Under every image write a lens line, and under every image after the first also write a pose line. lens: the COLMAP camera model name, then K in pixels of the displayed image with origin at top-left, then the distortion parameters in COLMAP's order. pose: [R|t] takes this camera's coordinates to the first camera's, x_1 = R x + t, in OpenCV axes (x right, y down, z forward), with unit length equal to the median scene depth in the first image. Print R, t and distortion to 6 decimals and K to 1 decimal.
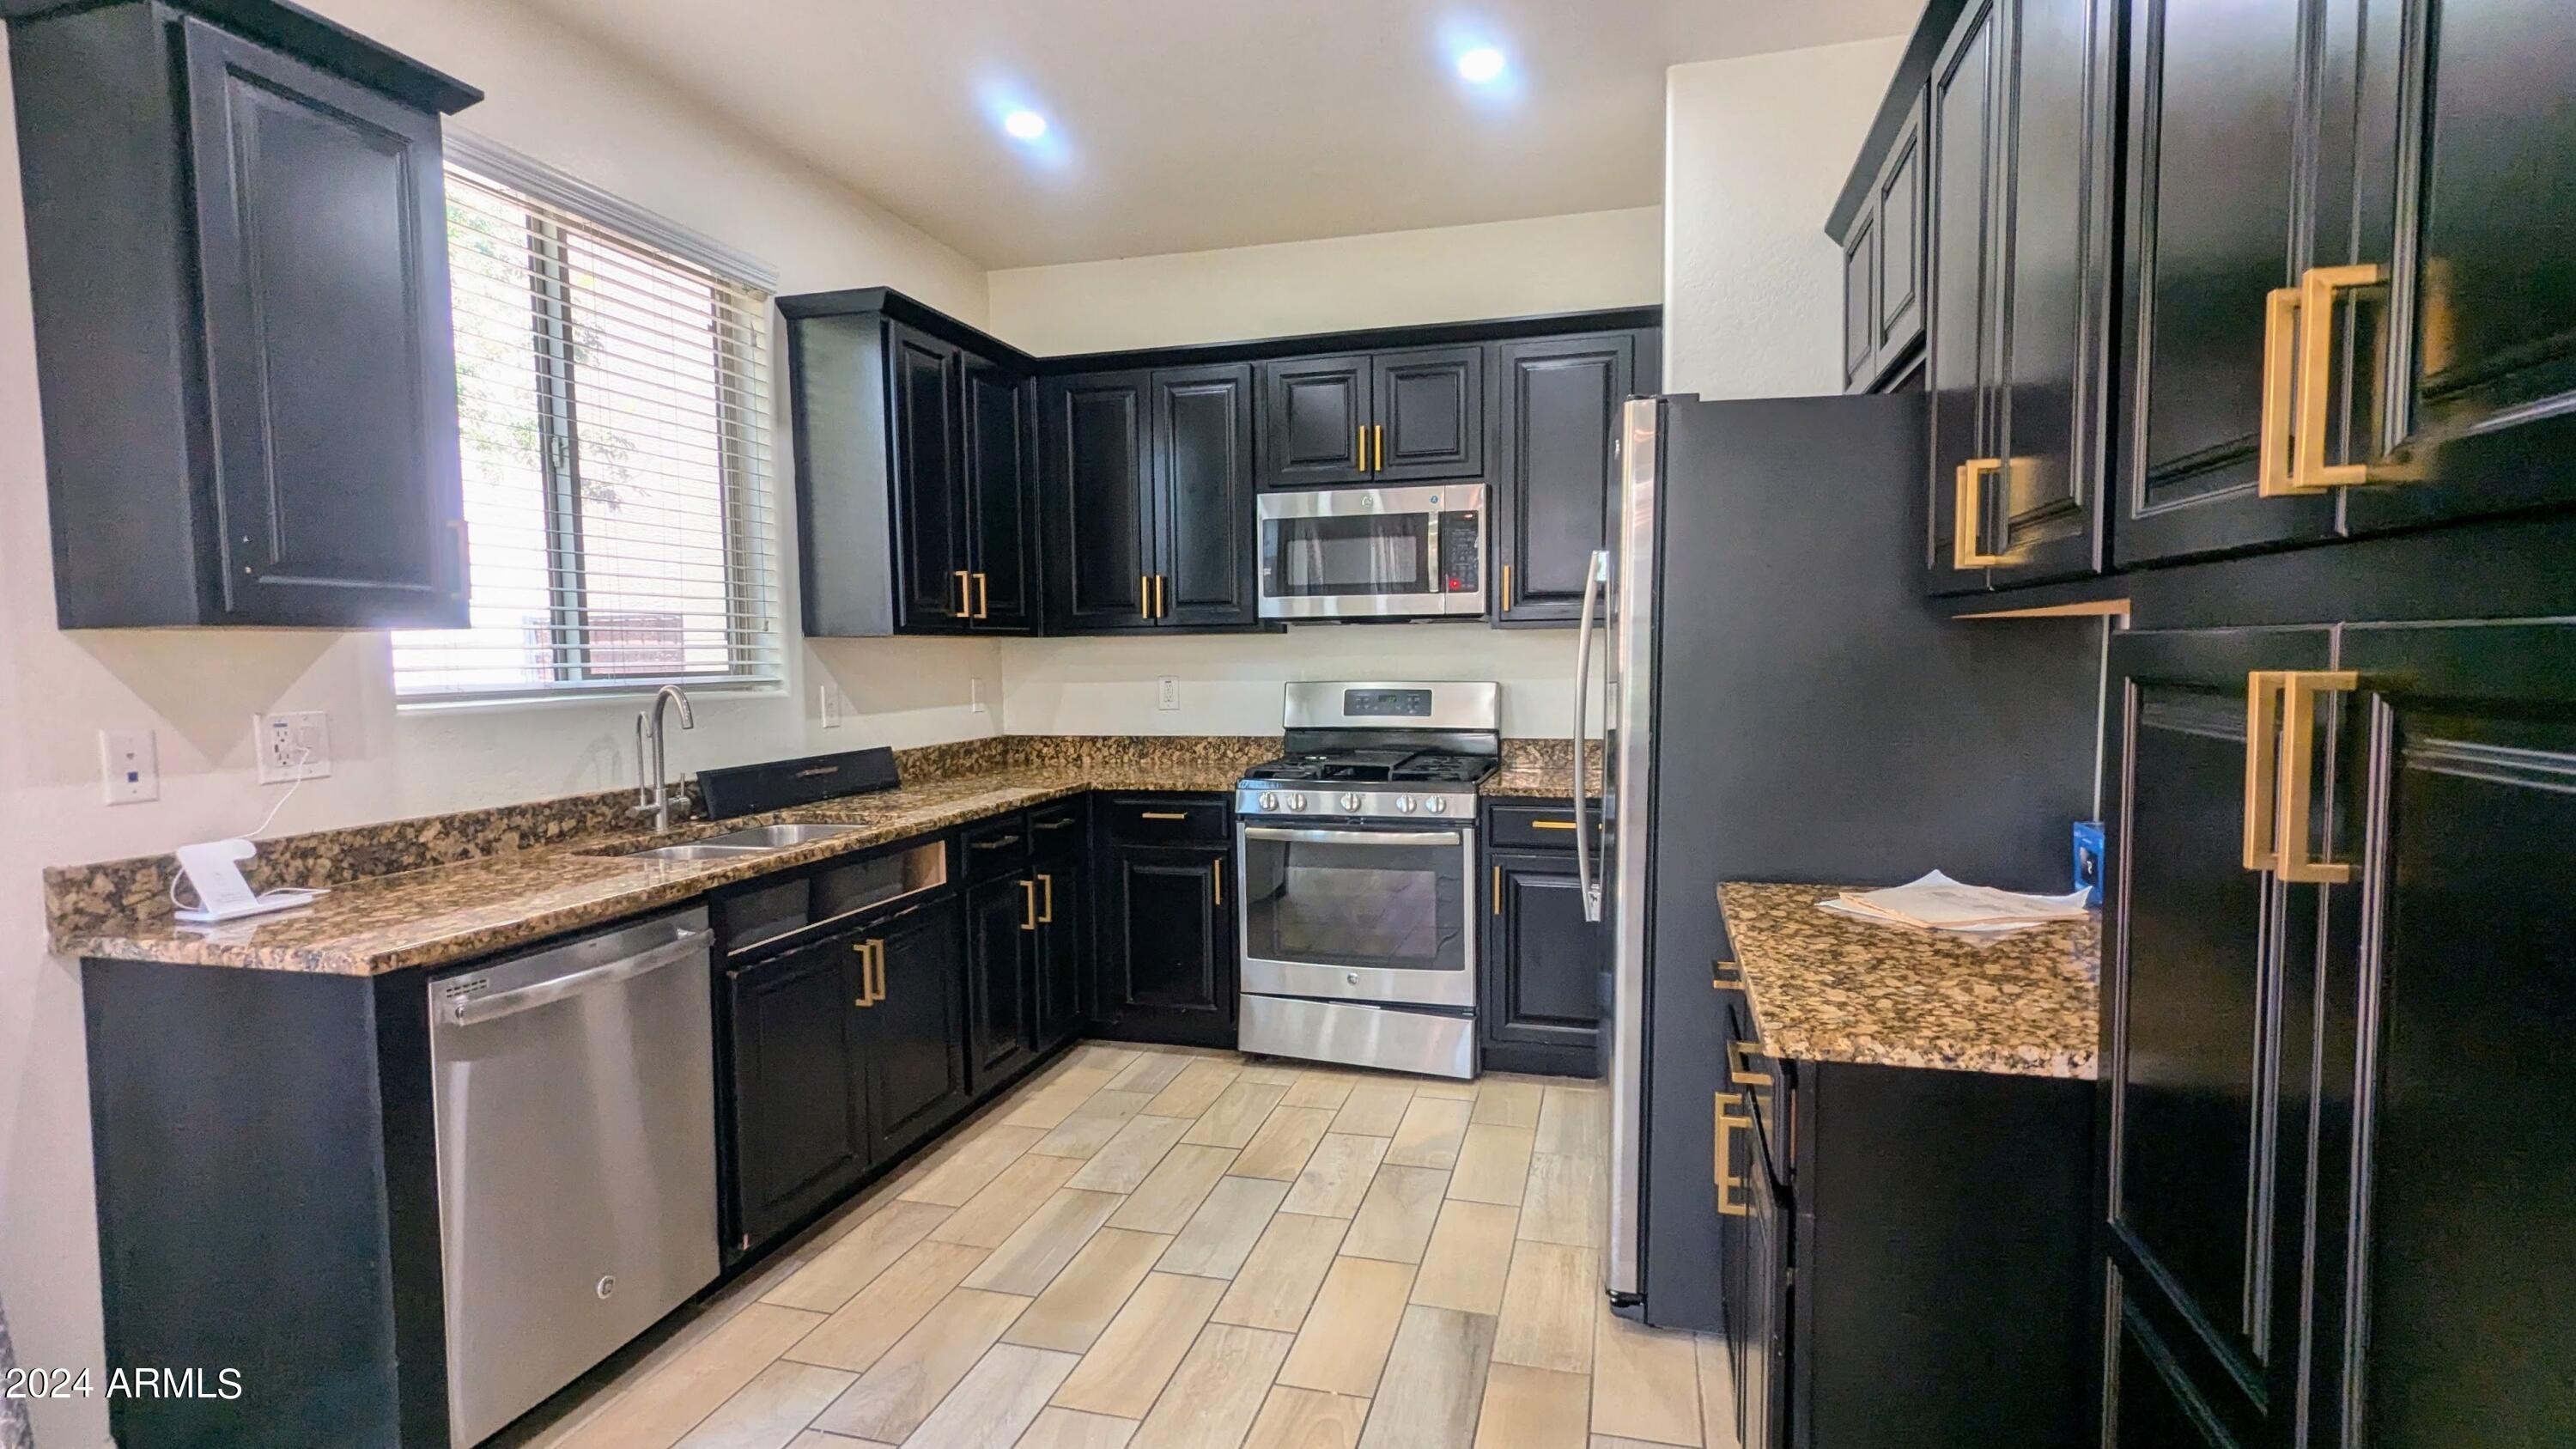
lens RADIAL K [[1269.1, 0, 1280.8], [0, 1269.1, 741.3], [0, 0, 1]] dist [0.003157, 0.000575]
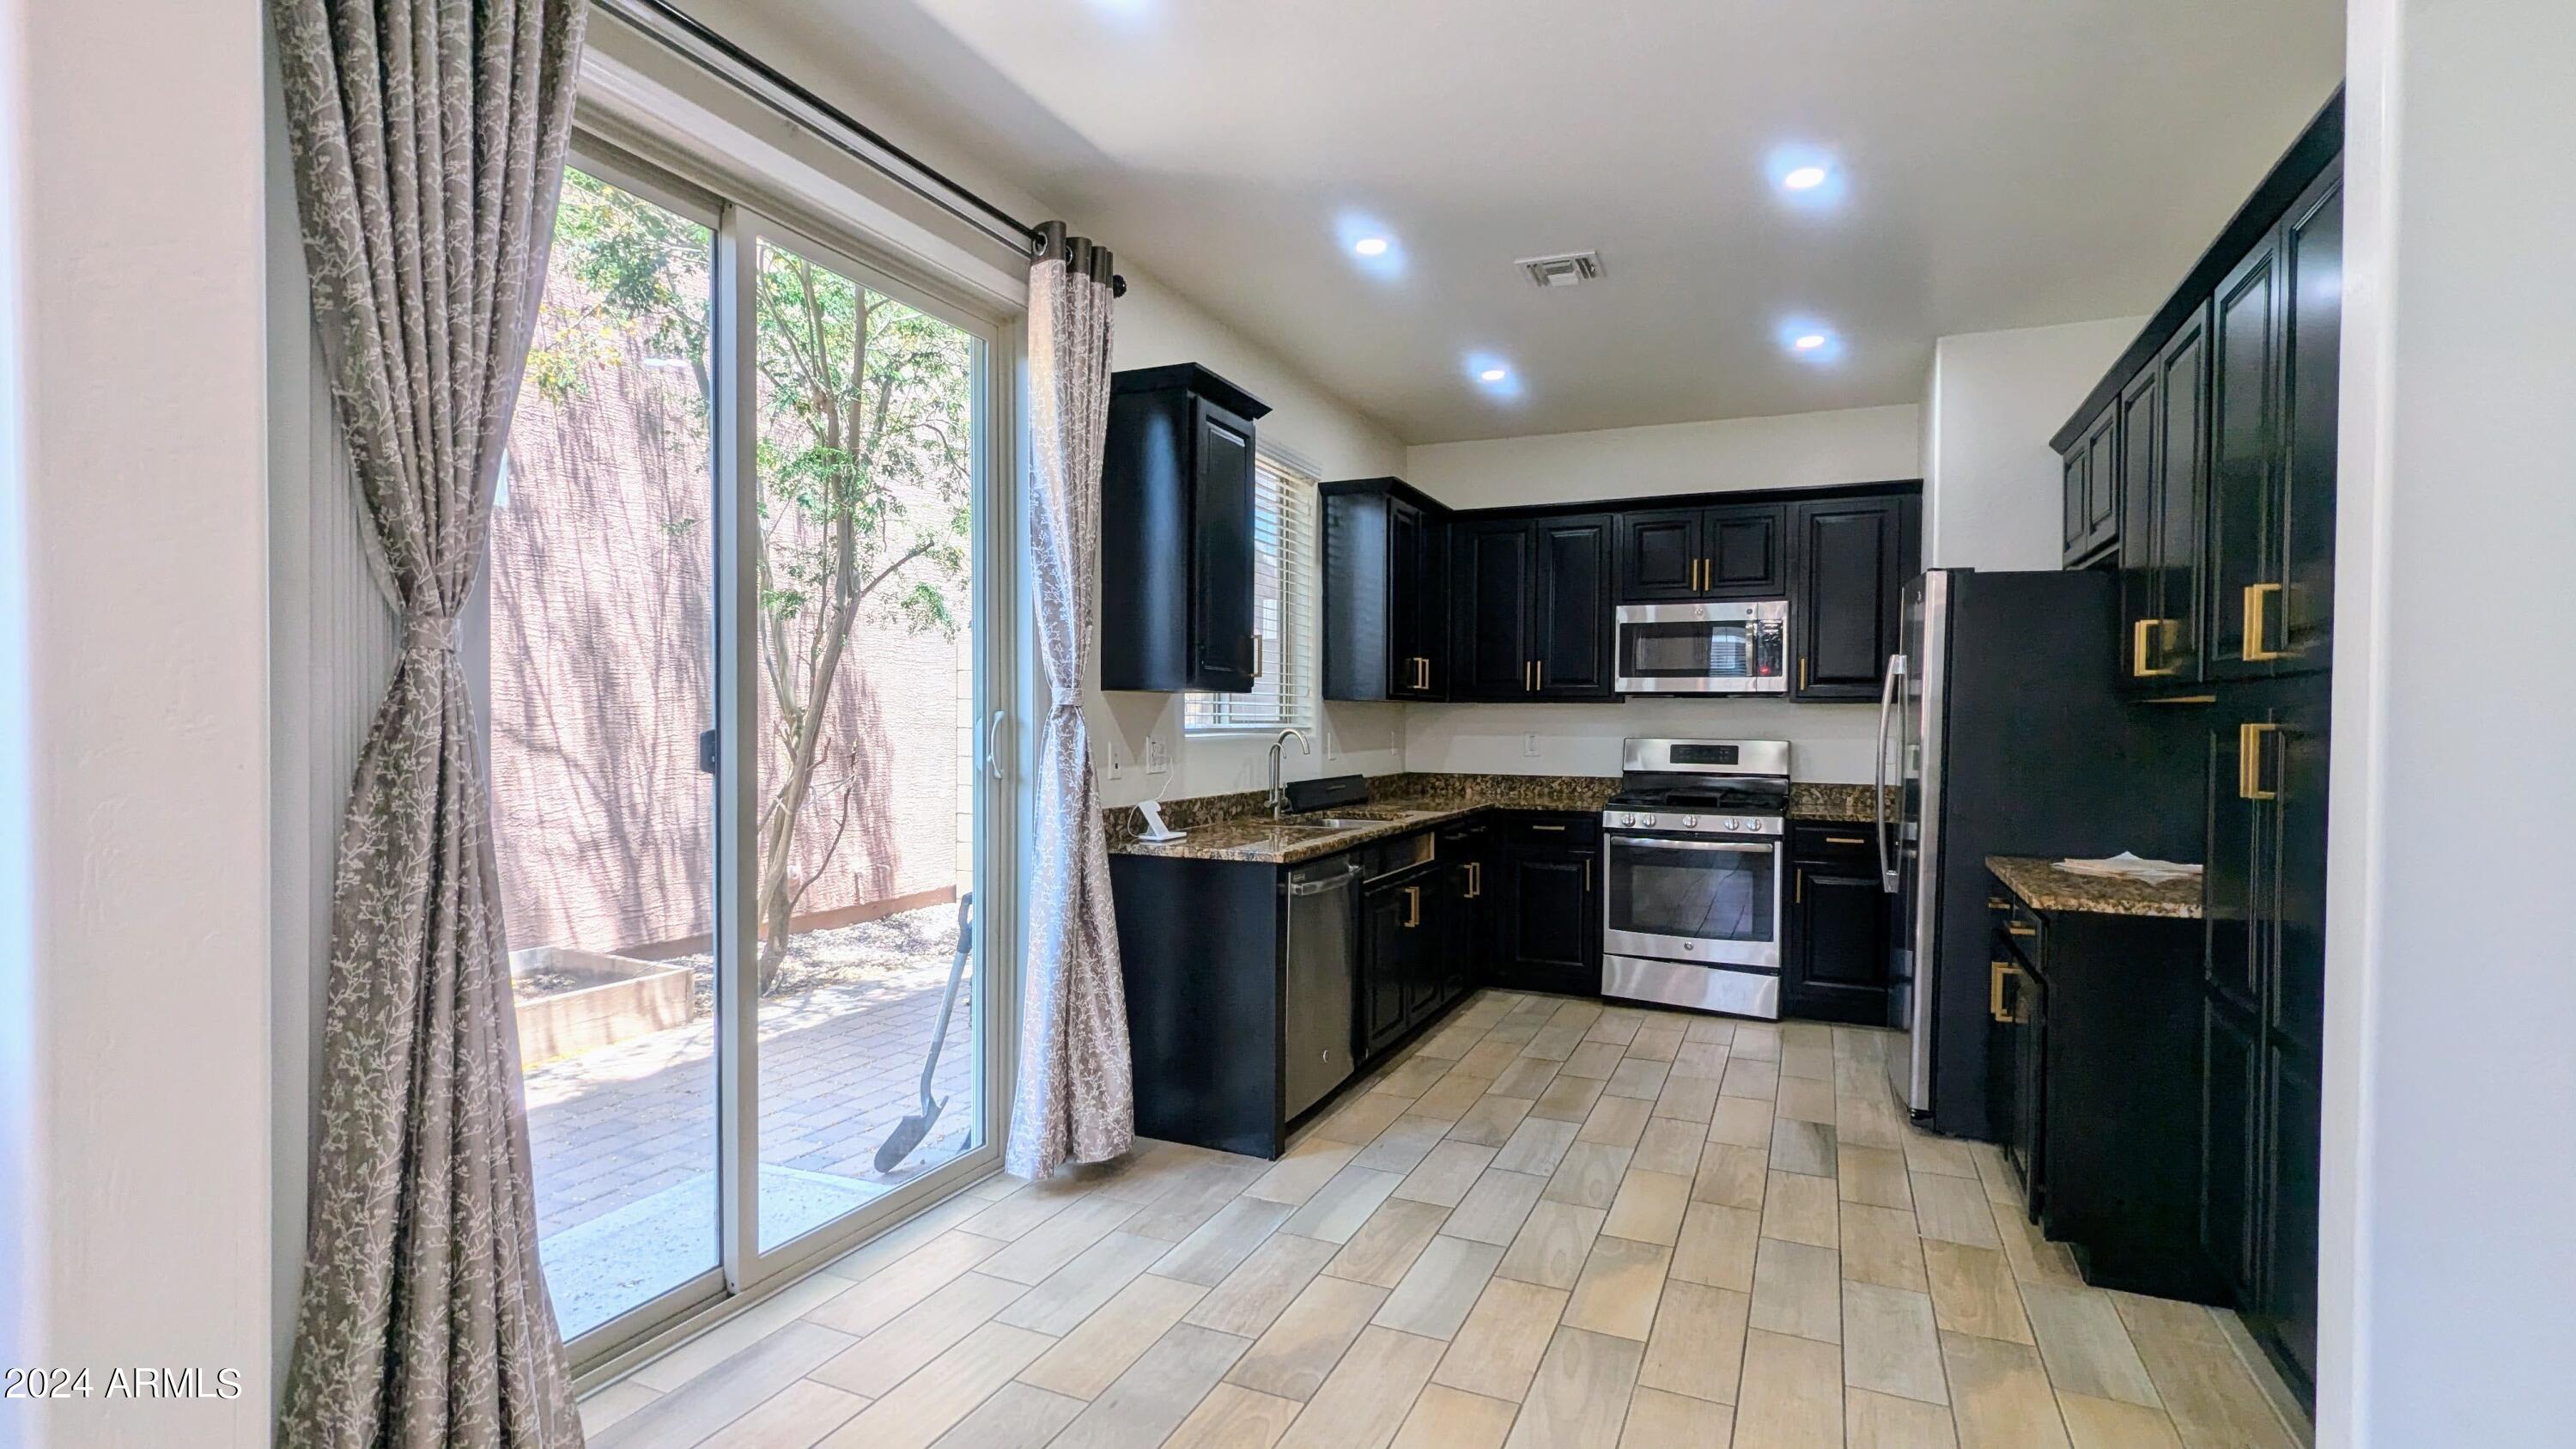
lens RADIAL K [[1212.5, 0, 1272.6], [0, 1212.5, 738.8], [0, 0, 1]] dist [-0.001927, -0.000410]
pose [[0.988119, 0.022745, -0.151997, -0.210204], [-0.030882, 0.998201, -0.051389, 0.040910], [0.150555, 0.055472, 0.987044, -0.441766]]
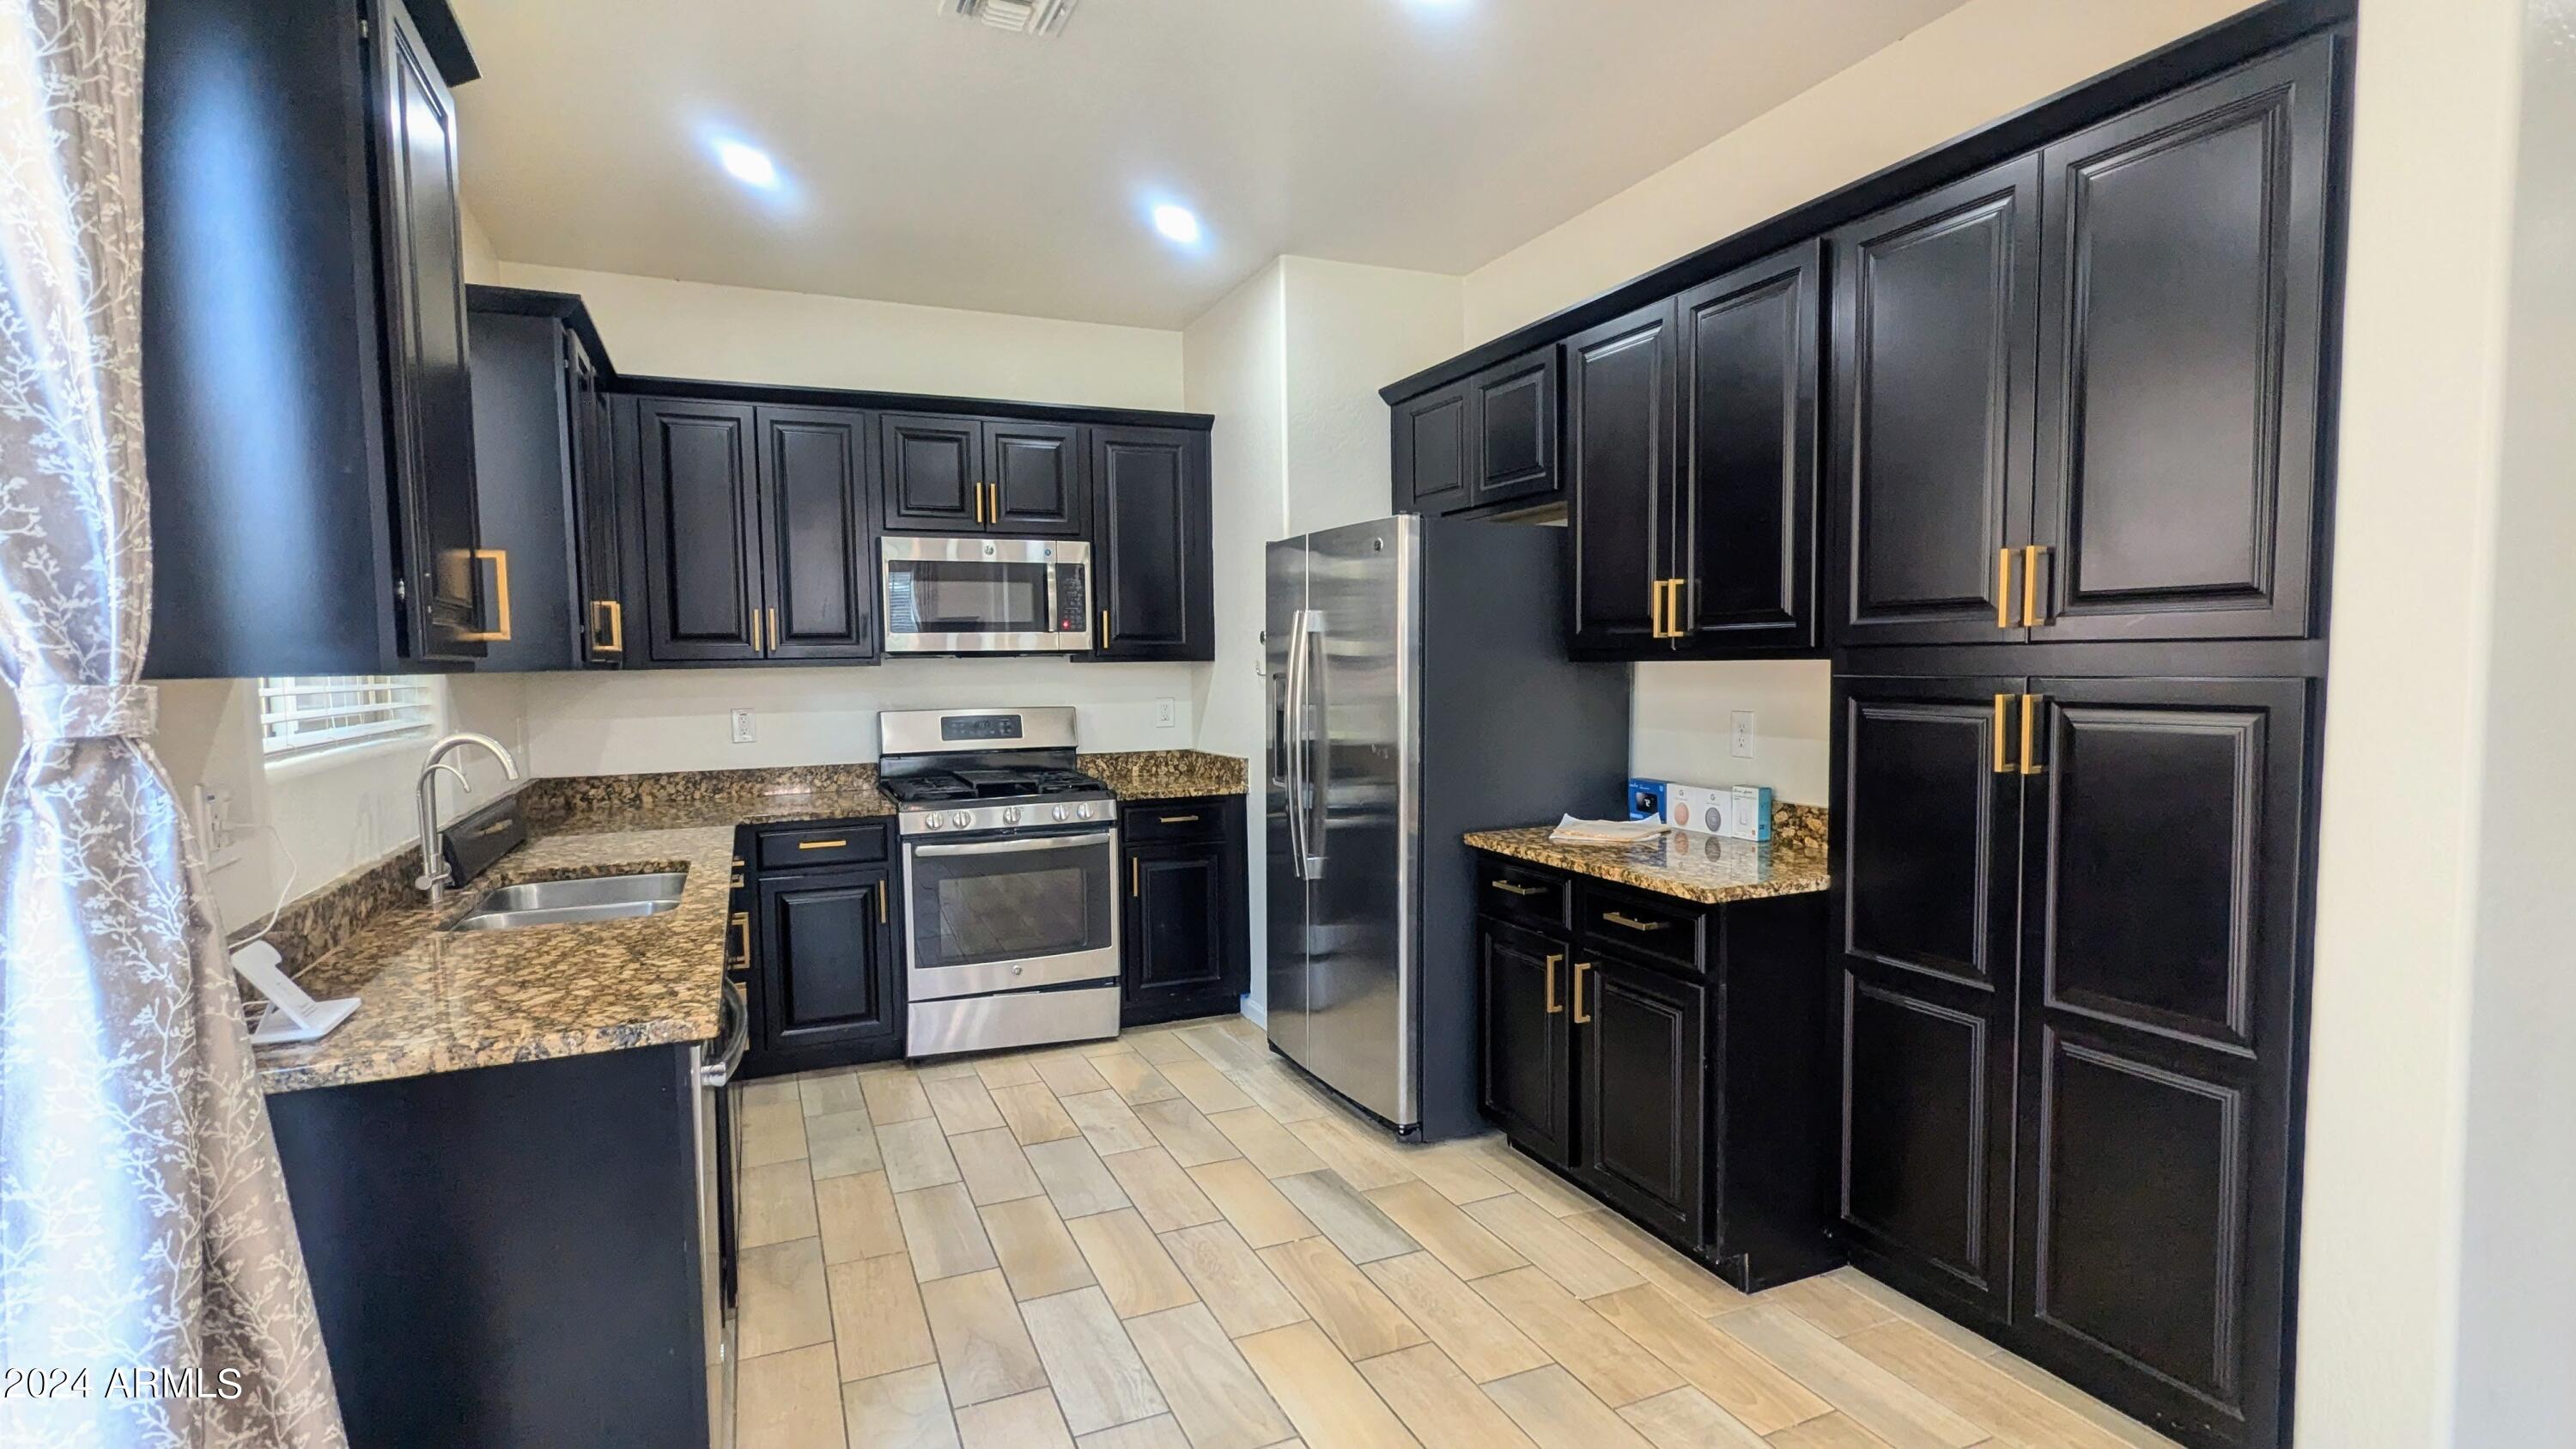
lens RADIAL K [[1212.5, 0, 1272.6], [0, 1212.5, 738.8], [0, 0, 1]] dist [-0.001927, -0.000410]
pose [[0.776786, -0.039924, 0.628498, -0.455116], [0.050341, 0.998731, 0.001224, -0.010160], [-0.627750, 0.030688, 0.777810, 0.005259]]
